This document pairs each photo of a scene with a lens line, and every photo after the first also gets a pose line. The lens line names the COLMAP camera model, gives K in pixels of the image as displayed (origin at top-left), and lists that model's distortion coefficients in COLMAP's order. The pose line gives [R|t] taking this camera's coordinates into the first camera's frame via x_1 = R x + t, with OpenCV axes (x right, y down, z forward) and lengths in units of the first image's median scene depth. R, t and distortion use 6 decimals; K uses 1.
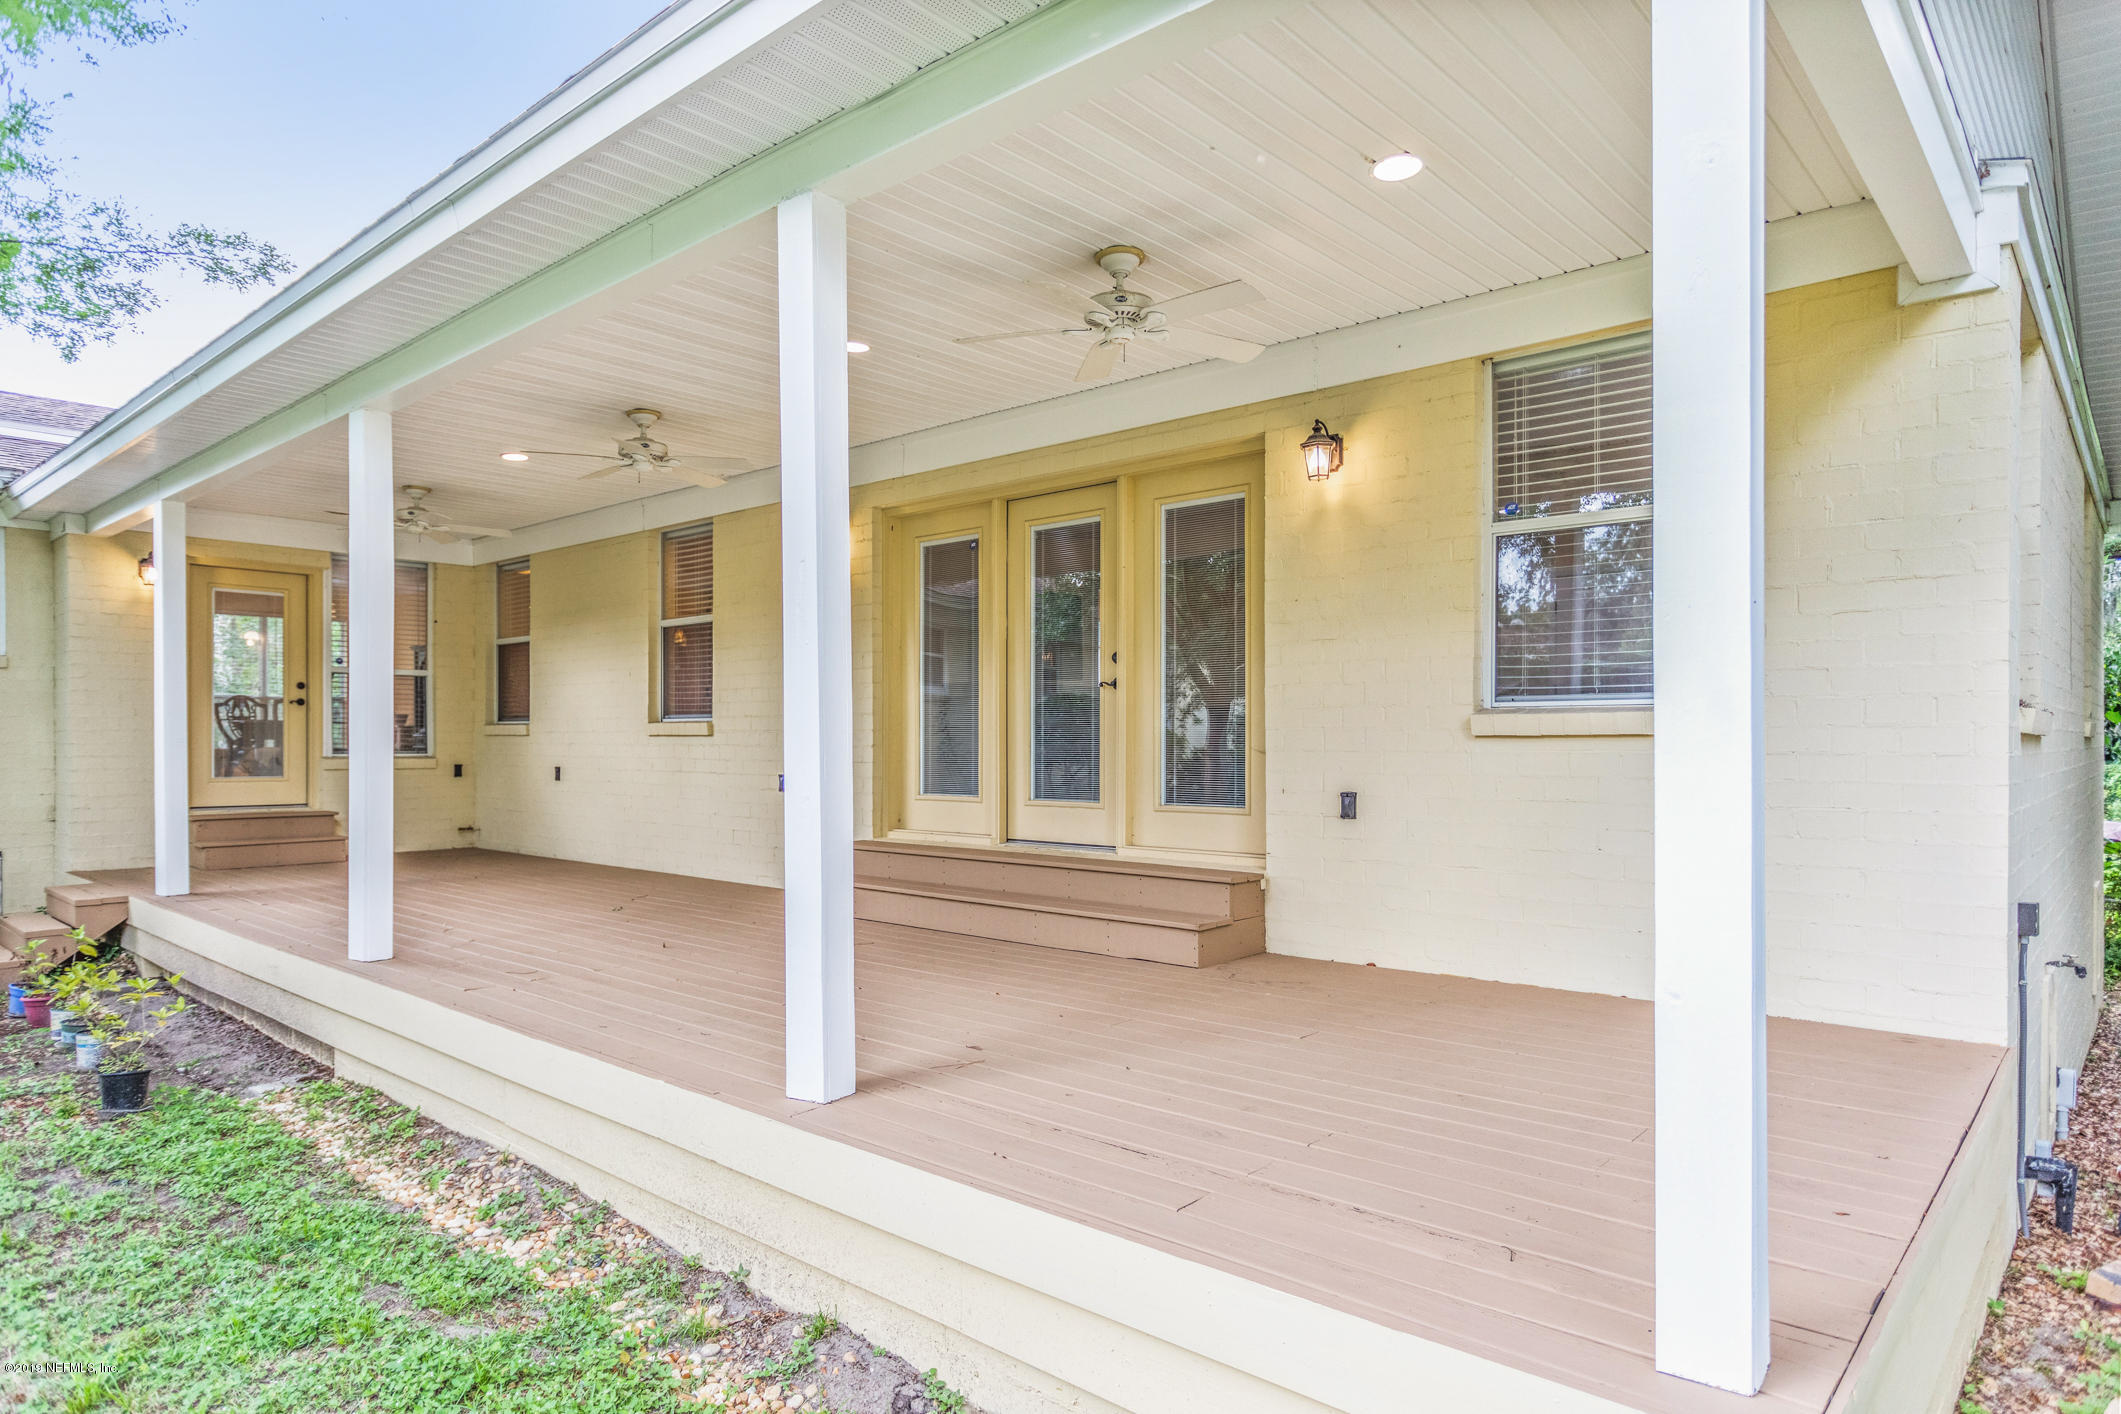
lens RADIAL K [[1250.0, 0, 1064.2], [0, 1250.0, 727.5], [0, 0, 1]] dist [0.003714, 0.000747]
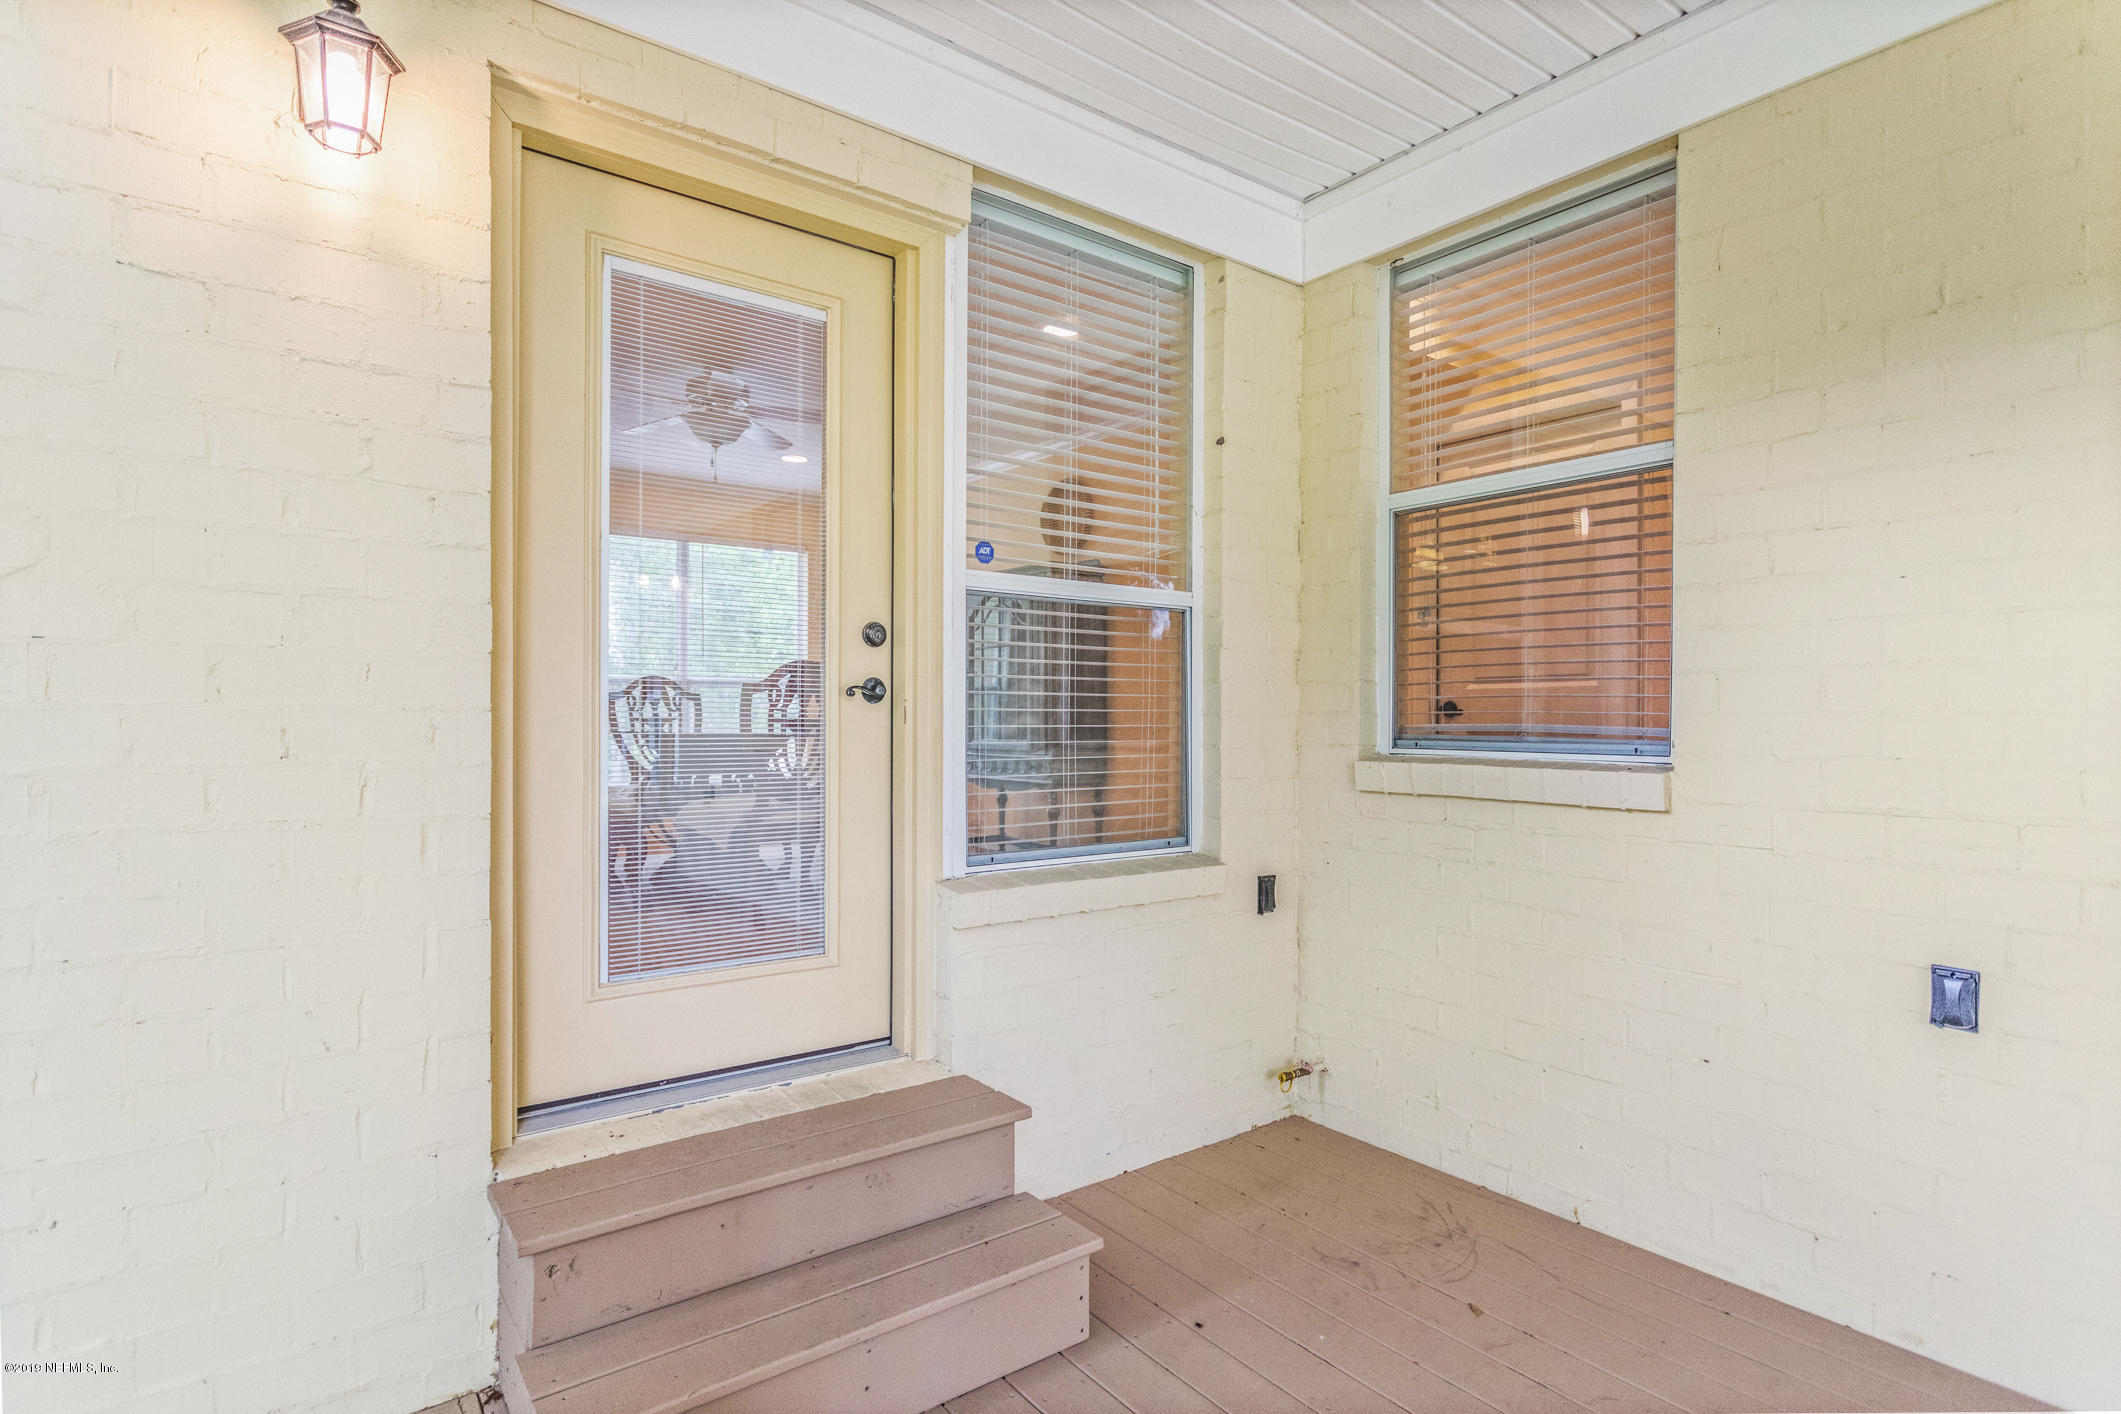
lens RADIAL K [[1084.7, 0, 1059.2], [0, 1084.7, 702.8], [0, 0, 1]] dist [-0.000506, -0.000276]
pose [[0.979957, -0.004325, -0.199162, -0.494653], [0.003513, 0.999984, -0.004431, -0.015480], [0.199177, 0.003643, 0.979957, 0.727954]]
